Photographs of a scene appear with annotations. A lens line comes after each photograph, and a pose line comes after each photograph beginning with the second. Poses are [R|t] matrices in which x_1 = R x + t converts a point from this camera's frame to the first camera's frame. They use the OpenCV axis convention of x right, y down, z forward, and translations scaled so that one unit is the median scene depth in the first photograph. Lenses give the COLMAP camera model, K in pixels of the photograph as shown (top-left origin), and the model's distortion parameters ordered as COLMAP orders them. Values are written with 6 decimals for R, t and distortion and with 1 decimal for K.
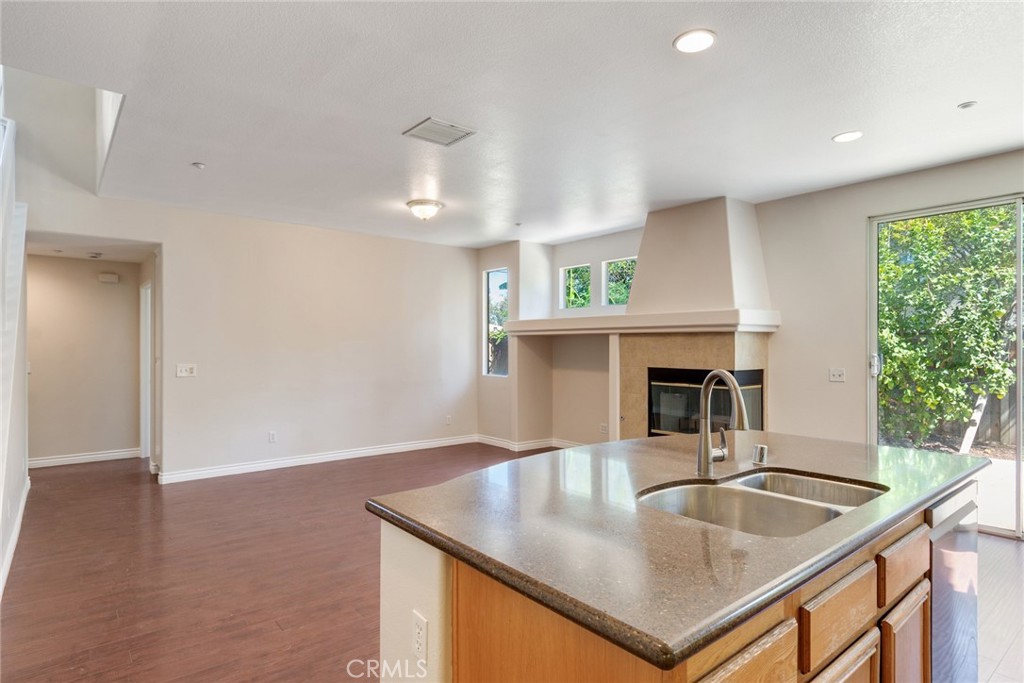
lens RADIAL K [[540.4, 0, 498.7], [0, 540.4, 344.0], [0, 0, 1]] dist [0.002942, -0.000842]
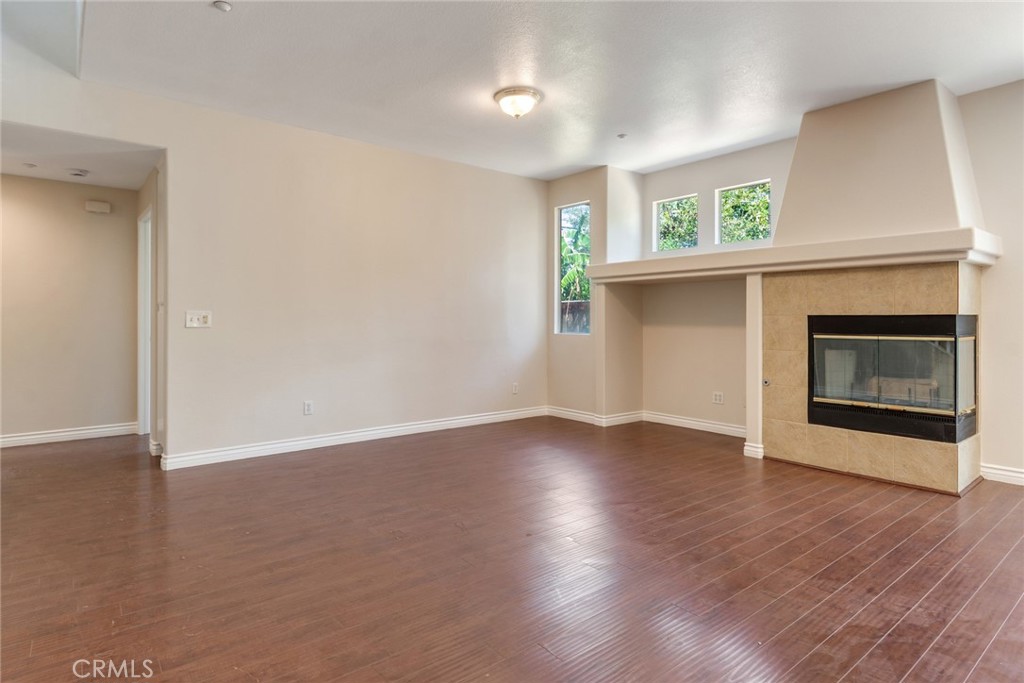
lens RADIAL K [[550.1, 0, 506.2], [0, 550.1, 316.1], [0, 0, 1]] dist [0.001800, -0.000045]
pose [[0.999999, 0.000363, 0.001682, -0.148128], [-0.000360, 0.999998, -0.001797, 0.045479], [-0.001683, 0.001796, 0.999997, 0.229279]]
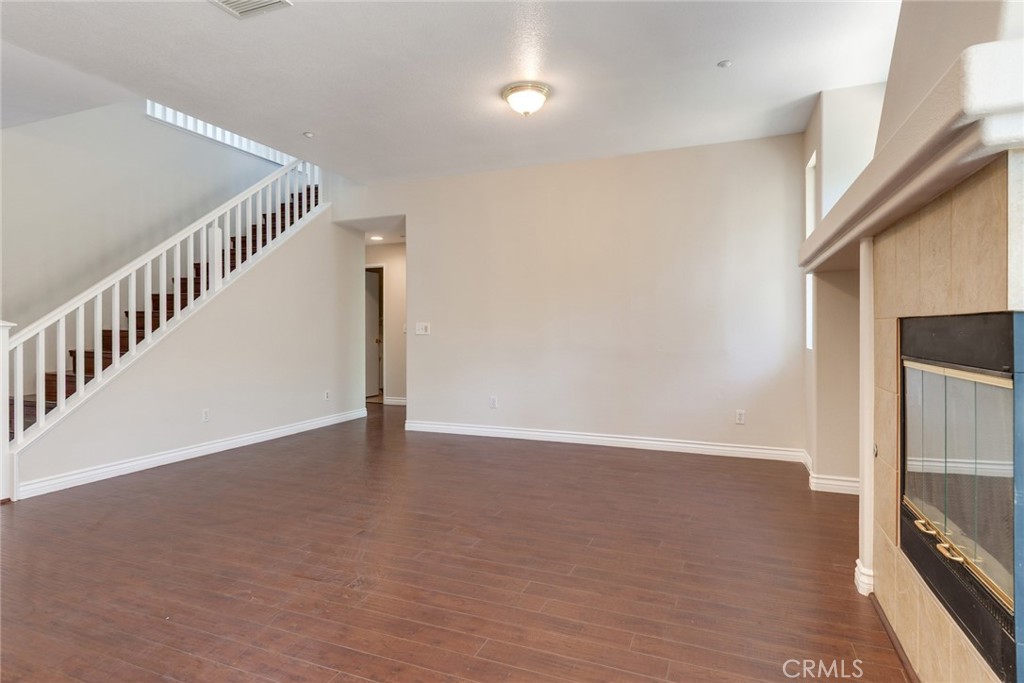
lens RADIAL K [[560.4, 0, 496.2], [0, 560.4, 329.3], [0, 0, 1]] dist [0.002480, 0.000271]
pose [[0.481447, -0.000005, -0.876475, 0.470511], [0.007116, 0.999967, 0.003903, 0.046409], [0.876446, -0.008116, 0.481432, 0.589378]]
